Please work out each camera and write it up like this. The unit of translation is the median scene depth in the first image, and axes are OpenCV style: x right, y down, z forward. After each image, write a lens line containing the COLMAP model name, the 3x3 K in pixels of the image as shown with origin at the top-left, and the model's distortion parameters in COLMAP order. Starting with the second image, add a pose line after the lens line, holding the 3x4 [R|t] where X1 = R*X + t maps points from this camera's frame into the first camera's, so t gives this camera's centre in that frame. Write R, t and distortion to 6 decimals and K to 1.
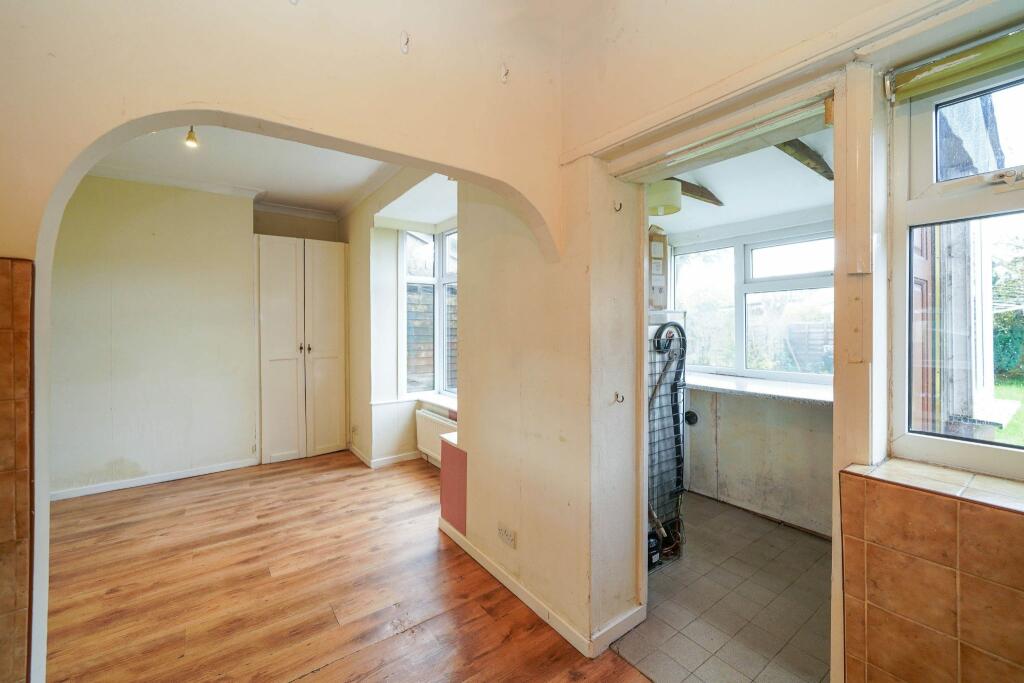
lens RADIAL K [[419.1, 0, 521.5], [0, 419.1, 323.4], [0, 0, 1]] dist [-0.002296, 0.001085]
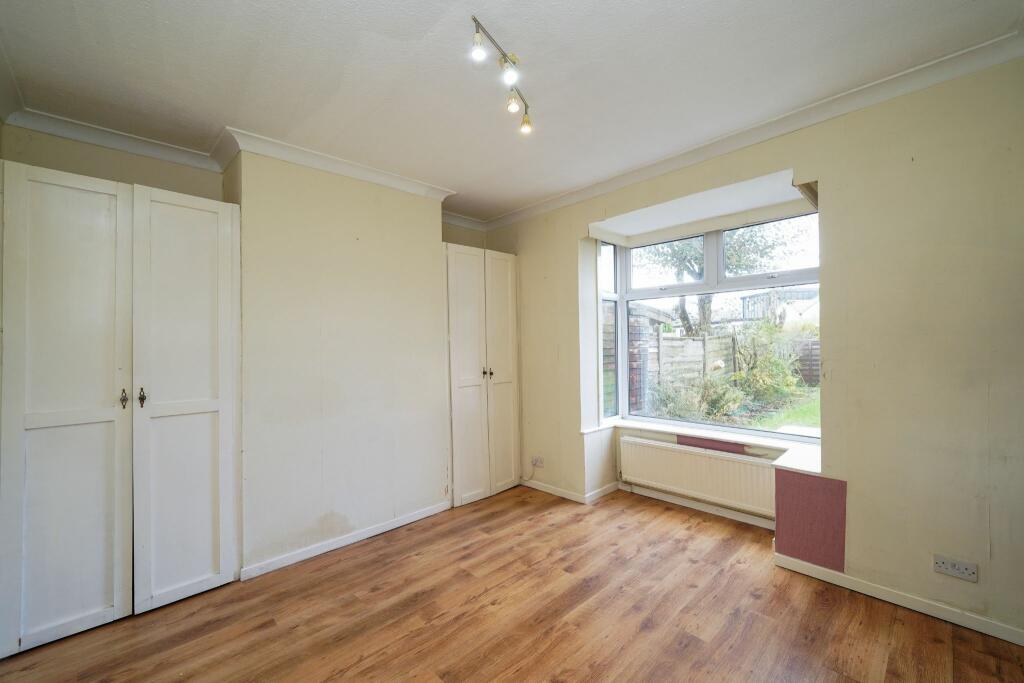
lens RADIAL K [[419.1, 0, 522.8], [0, 419.1, 344.6], [0, 0, 1]] dist [-0.002296, 0.001085]
pose [[0.990324, -0.012373, 0.138225, -0.709362], [0.012793, 0.999916, -0.002154, 0.002762], [-0.138187, 0.003901, 0.990398, 0.142861]]
